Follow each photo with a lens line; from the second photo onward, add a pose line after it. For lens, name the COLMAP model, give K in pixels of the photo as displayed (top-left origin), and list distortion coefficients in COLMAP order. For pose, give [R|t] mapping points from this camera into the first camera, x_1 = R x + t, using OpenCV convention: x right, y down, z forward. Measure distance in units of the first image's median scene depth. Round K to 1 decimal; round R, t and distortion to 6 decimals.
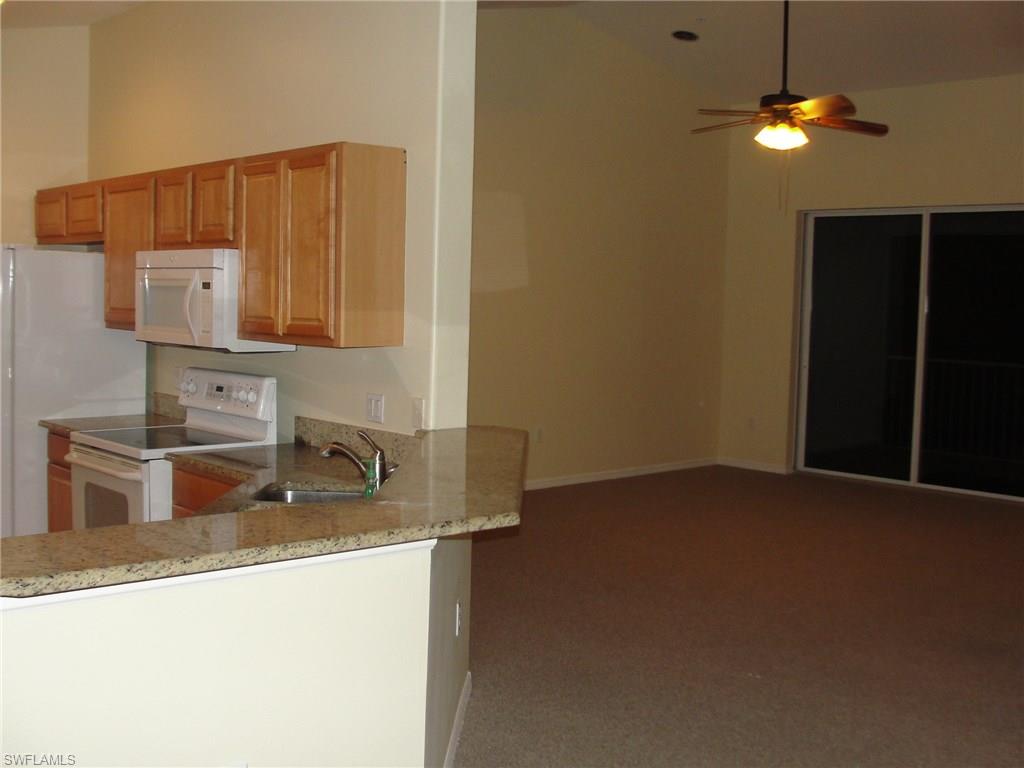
lens RADIAL K [[1152.6, 0, 508.8], [0, 1152.6, 384.0], [0, 0, 1]] dist [-0.159172, 0.000000]
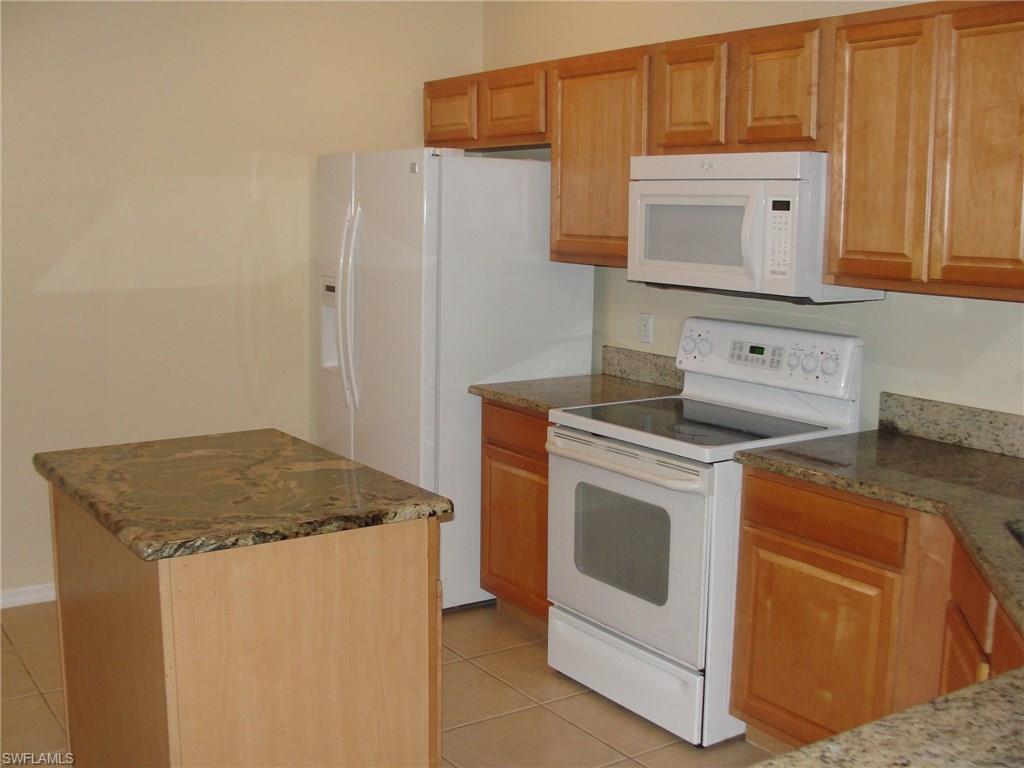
lens RADIAL K [[1152.6, 0, 516.1], [0, 1152.6, 384.4], [0, 0, 1]] dist [-0.159172, 0.000000]
pose [[0.986117, 0.012847, -0.165555, -0.288999], [-0.000896, 0.997400, 0.072060, -0.026435], [0.166050, -0.070911, 0.983564, 0.274924]]
